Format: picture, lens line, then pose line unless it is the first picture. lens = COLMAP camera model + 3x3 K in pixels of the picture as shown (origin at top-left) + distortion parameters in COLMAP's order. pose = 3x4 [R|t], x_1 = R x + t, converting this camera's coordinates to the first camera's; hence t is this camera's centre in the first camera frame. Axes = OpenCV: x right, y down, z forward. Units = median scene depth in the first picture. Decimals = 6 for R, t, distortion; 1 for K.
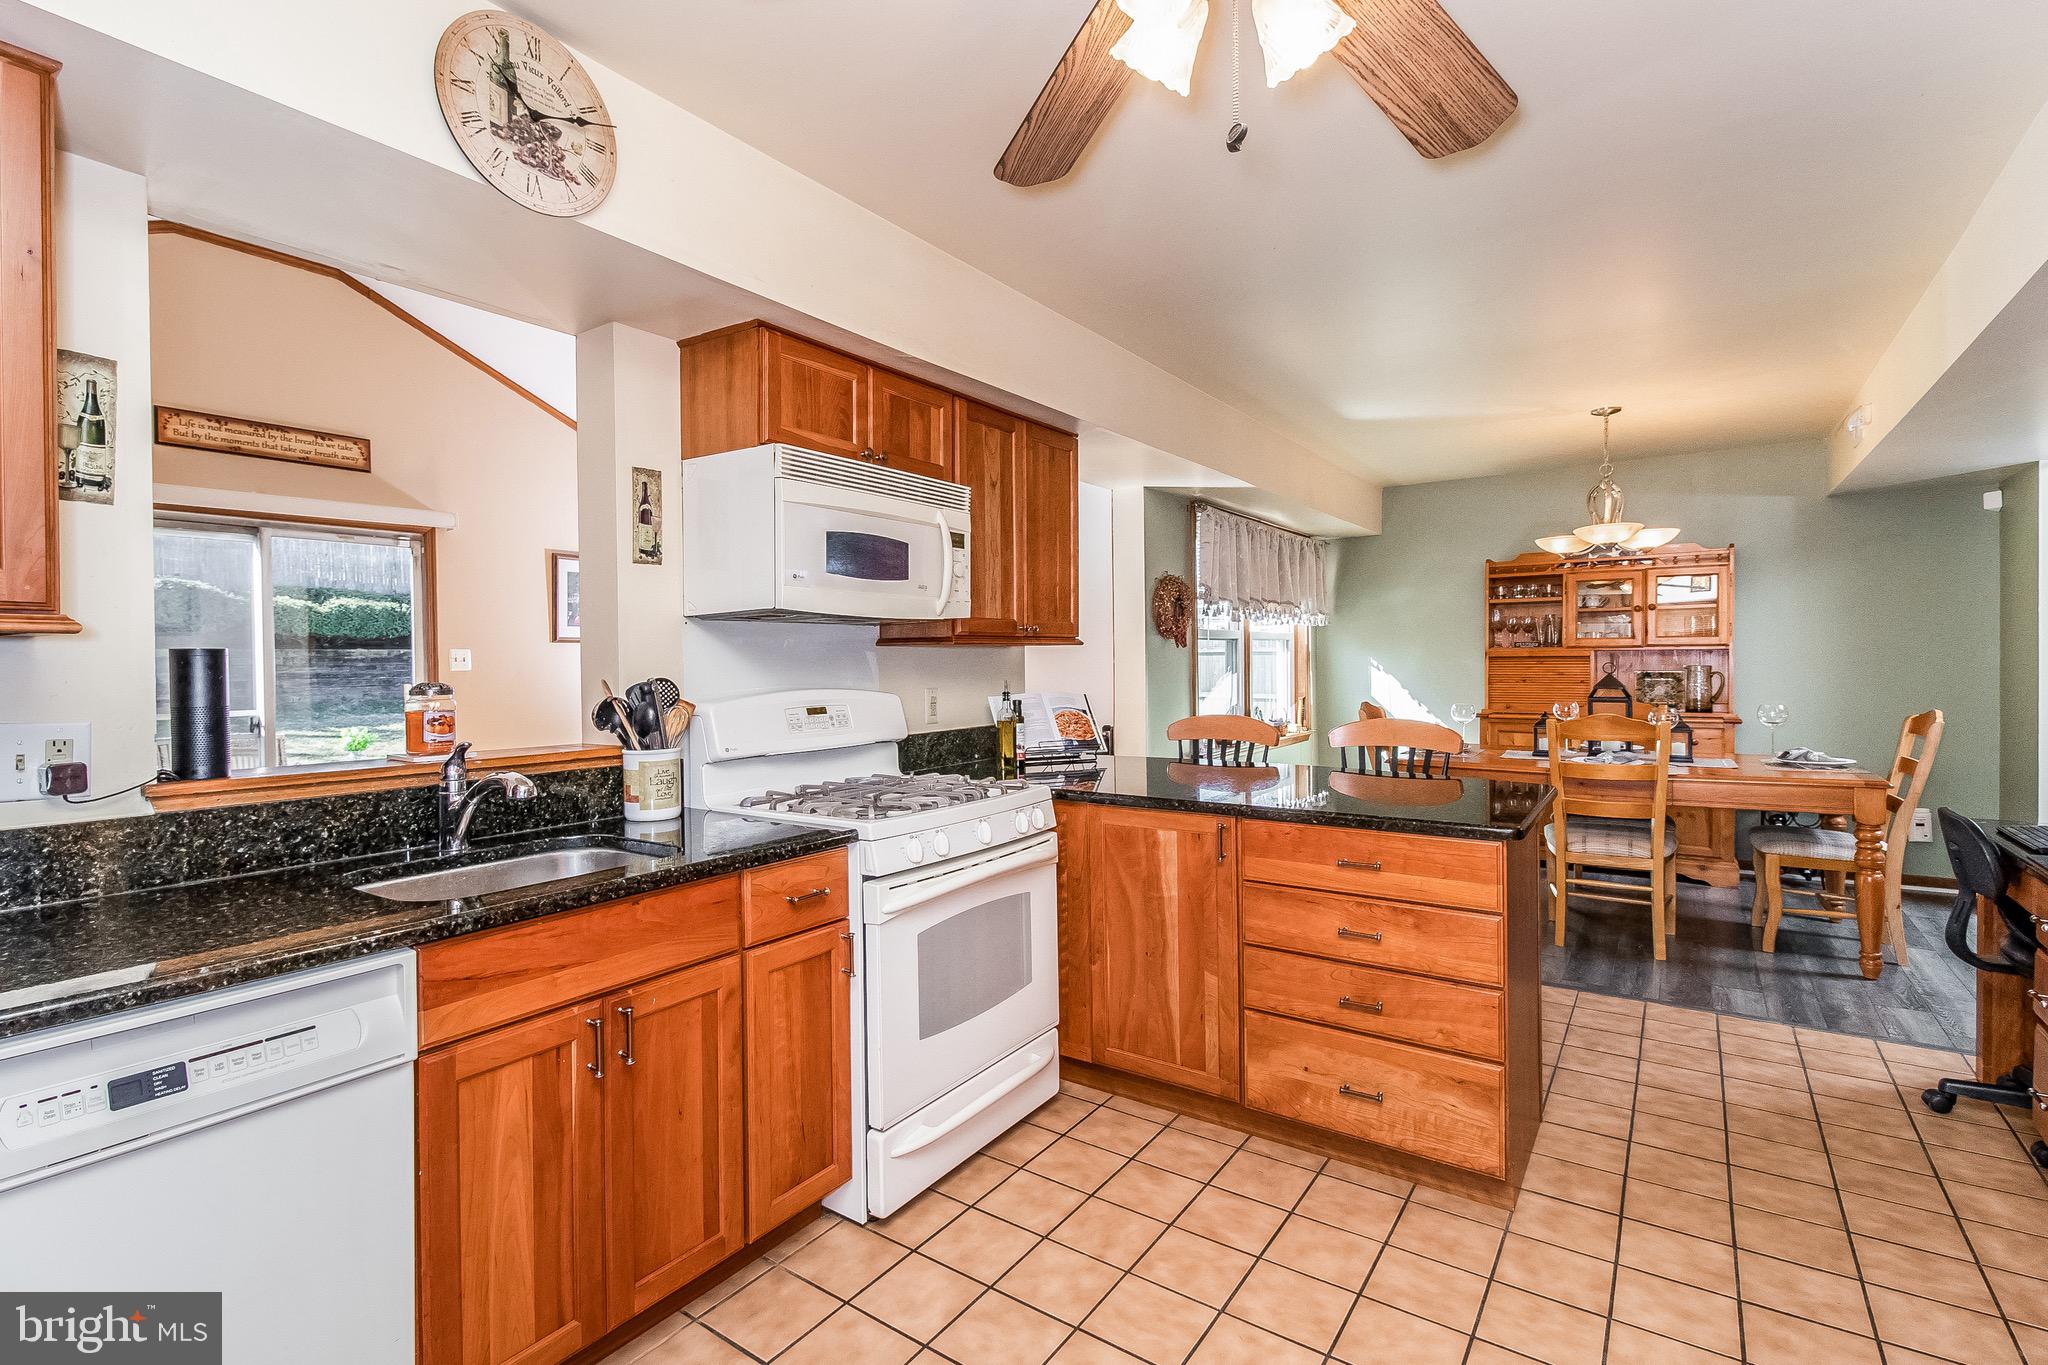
lens RADIAL K [[950.5, 0, 1015.7], [0, 950.5, 663.2], [0, 0, 1]] dist [0.002061, -0.000884]
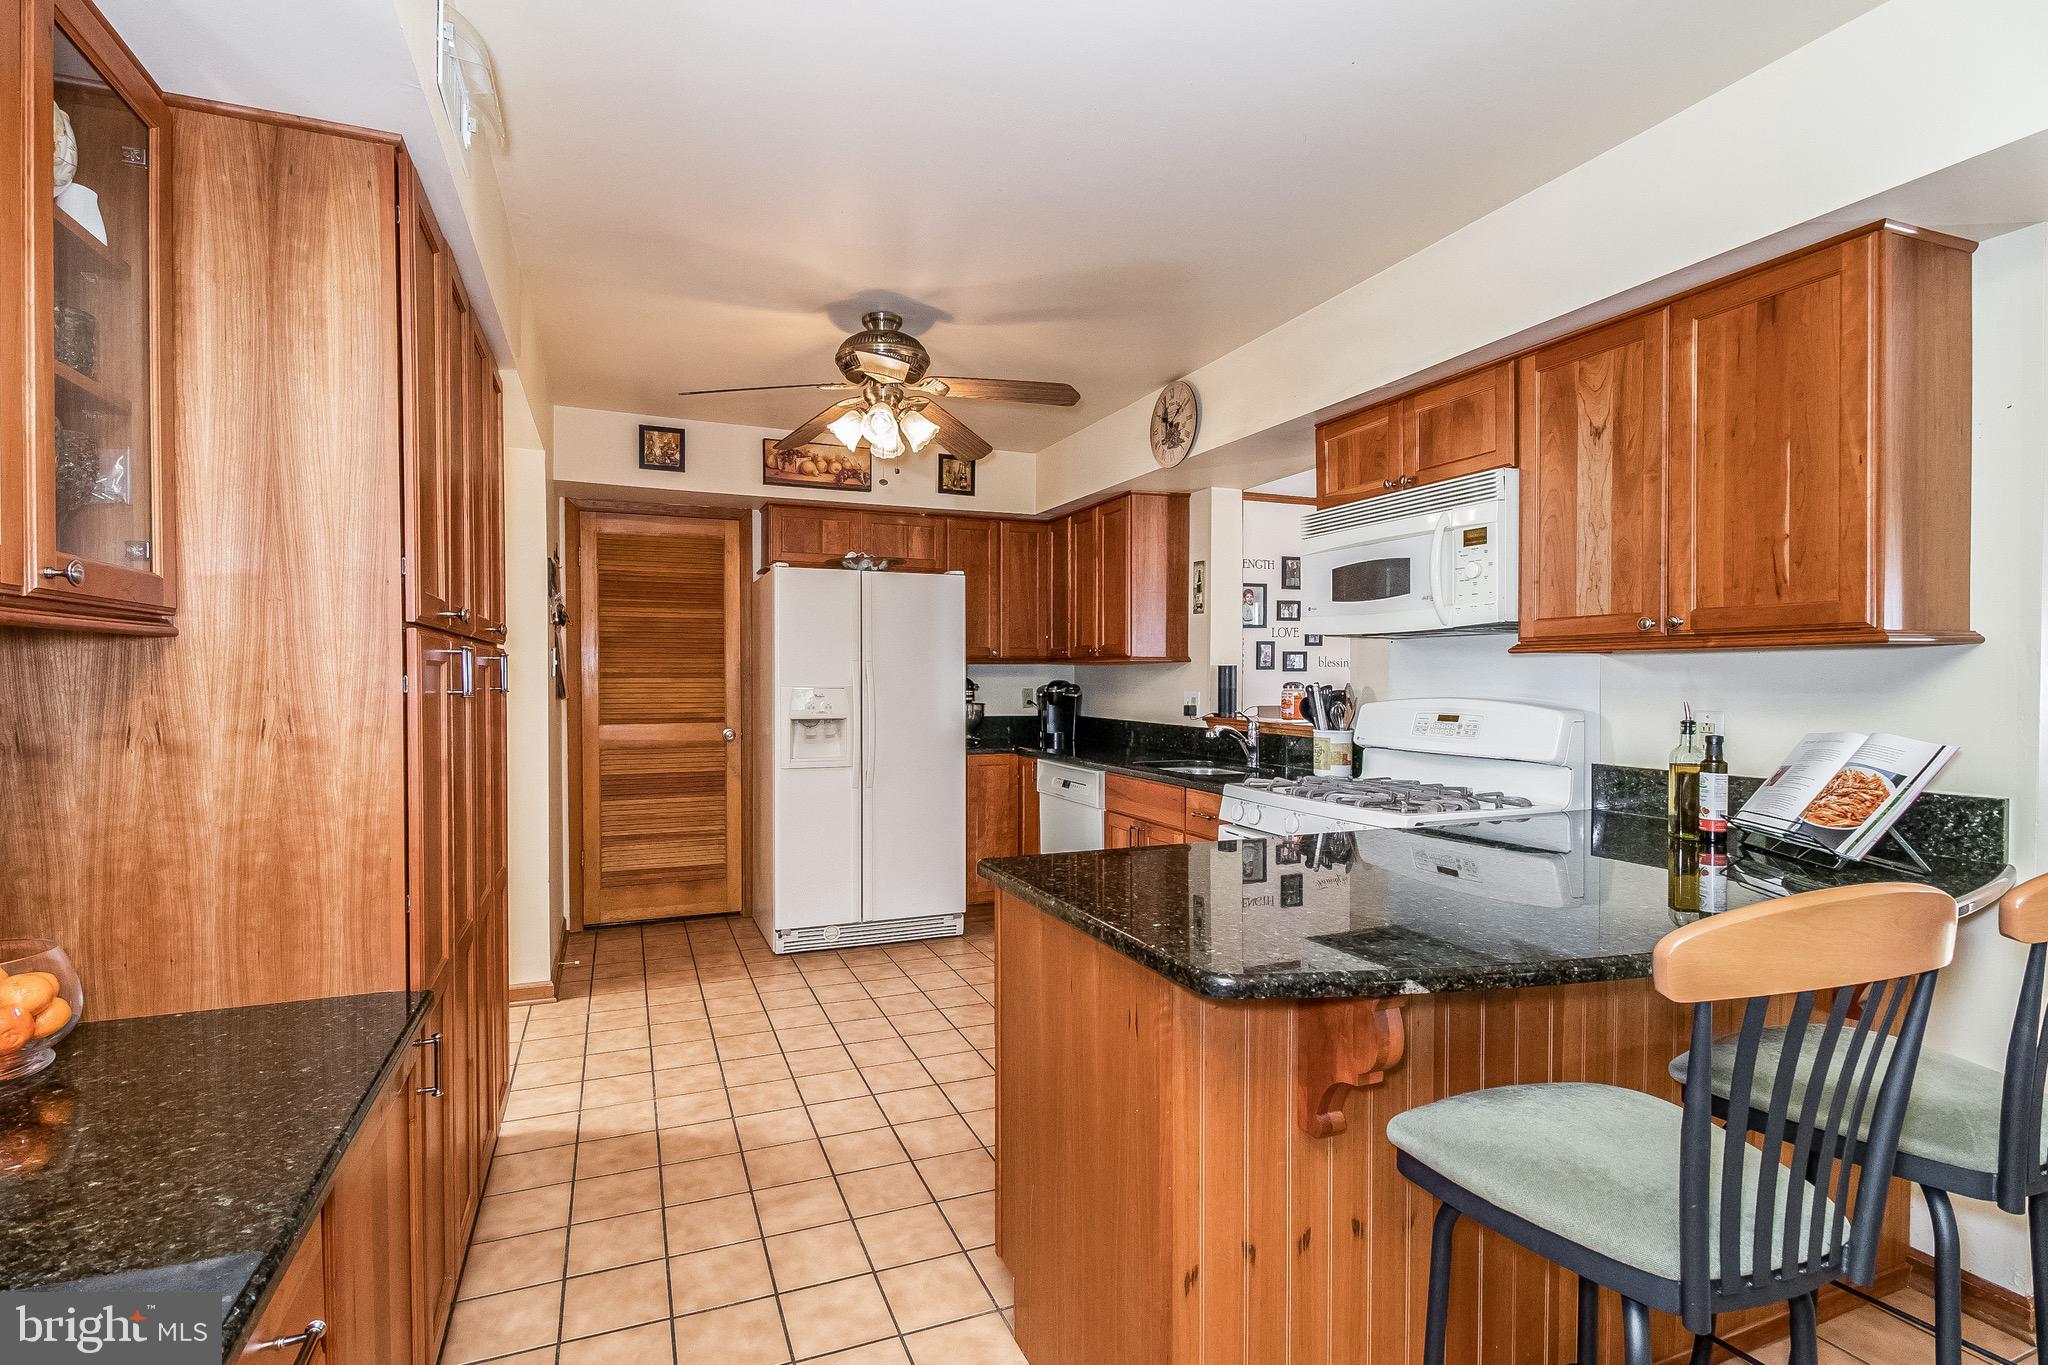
lens RADIAL K [[957.5, 0, 996.4], [0, 957.5, 686.9], [0, 0, 1]] dist [0.003834, 0.000182]
pose [[-0.559448, 0.019024, -0.828647, 0.609722], [0.000024, 0.999737, 0.022936, -0.006397], [0.828866, 0.012811, -0.559301, 0.739910]]
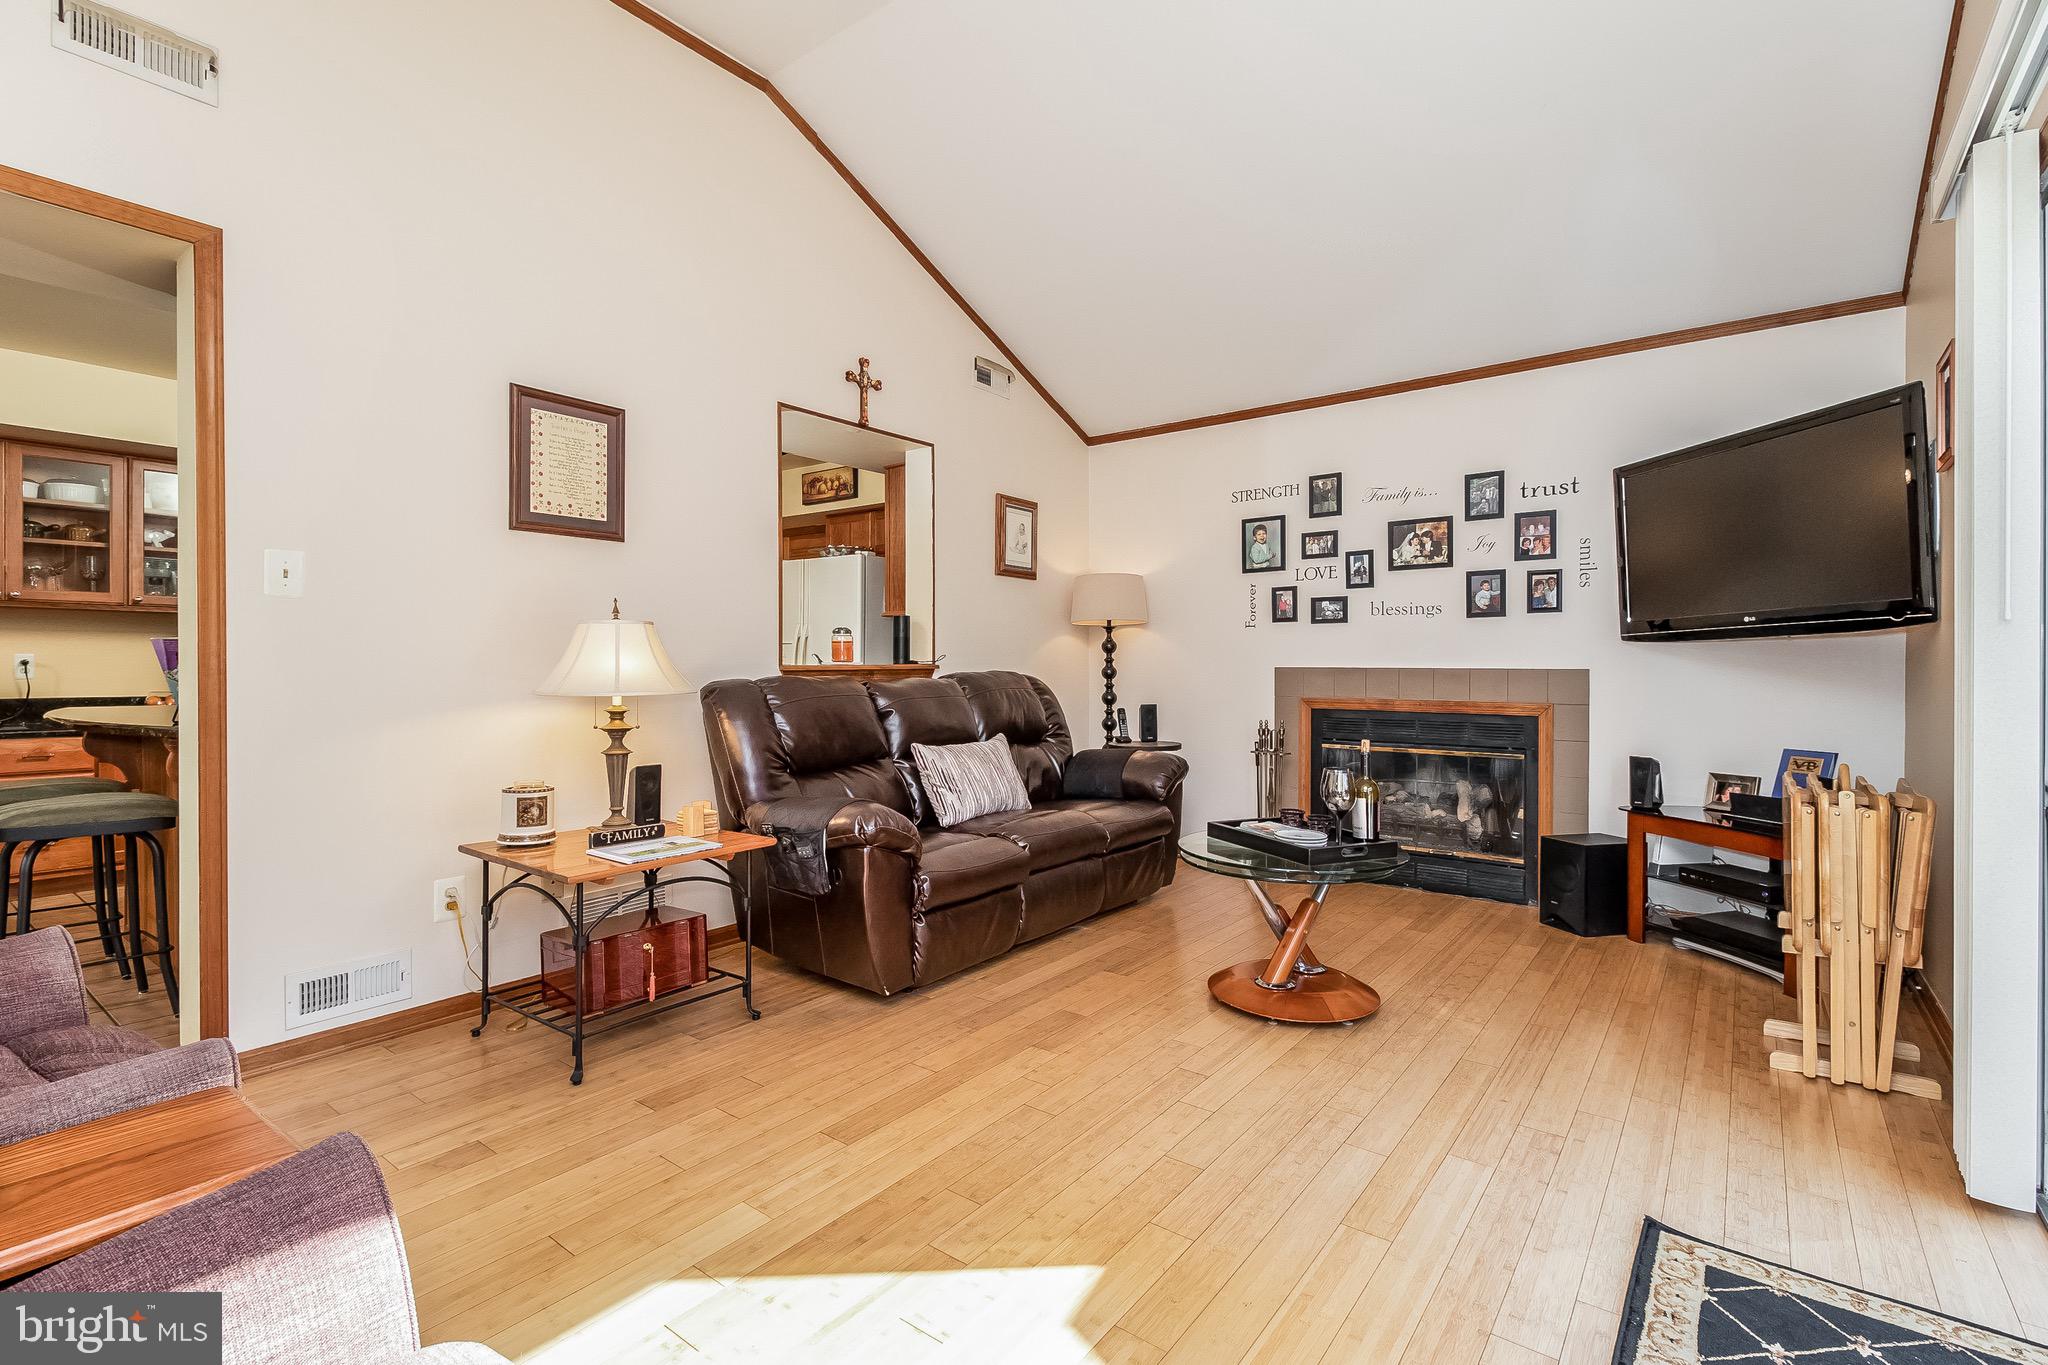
lens RADIAL K [[943.0, 0, 1015.4], [0, 943.0, 674.8], [0, 0, 1]] dist [0.018801, -0.000521]
pose [[-0.998643, 0.006708, 0.051649, -0.525321], [0.007306, 0.999908, 0.011395, 0.047880], [-0.051568, 0.011757, -0.998600, 1.411230]]
